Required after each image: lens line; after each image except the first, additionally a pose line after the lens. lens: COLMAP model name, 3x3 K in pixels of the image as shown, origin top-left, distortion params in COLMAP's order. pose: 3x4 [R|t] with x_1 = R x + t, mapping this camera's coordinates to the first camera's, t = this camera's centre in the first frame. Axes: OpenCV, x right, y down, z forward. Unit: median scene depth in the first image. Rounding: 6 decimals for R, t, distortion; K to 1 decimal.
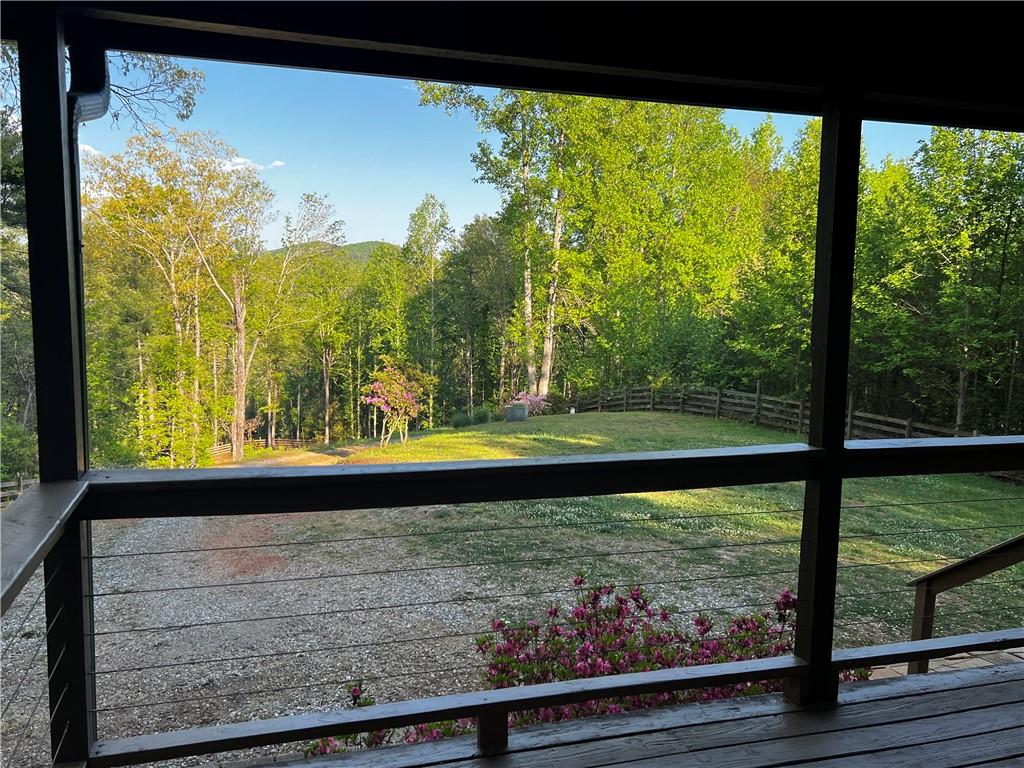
lens RADIAL K [[856.9, 0, 523.3], [0, 856.9, 409.6], [0, 0, 1]] dist [0.033861, -0.072451]
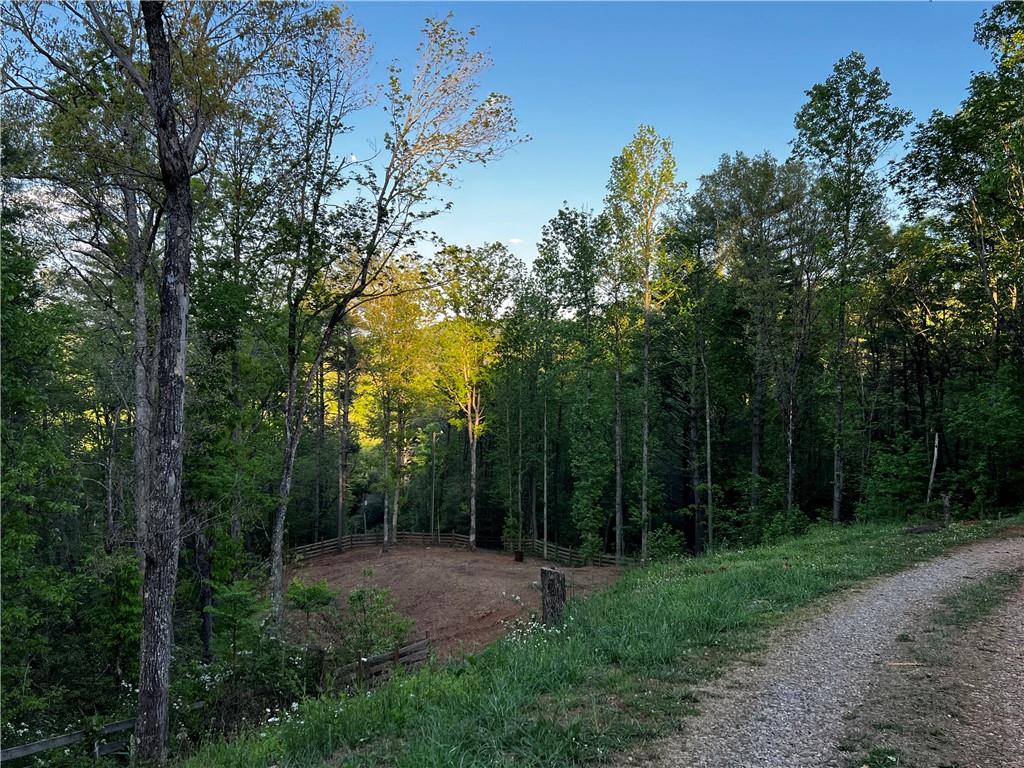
lens RADIAL K [[900.0, 0, 521.4], [0, 900.0, 393.0], [0, 0, 1]] dist [0.069000, -0.082016]
pose [[0.985174, -0.013690, -0.171008, -0.163463], [-0.005841, 0.993556, -0.113187, 0.010939], [0.171456, 0.112508, 0.978747, 0.726597]]
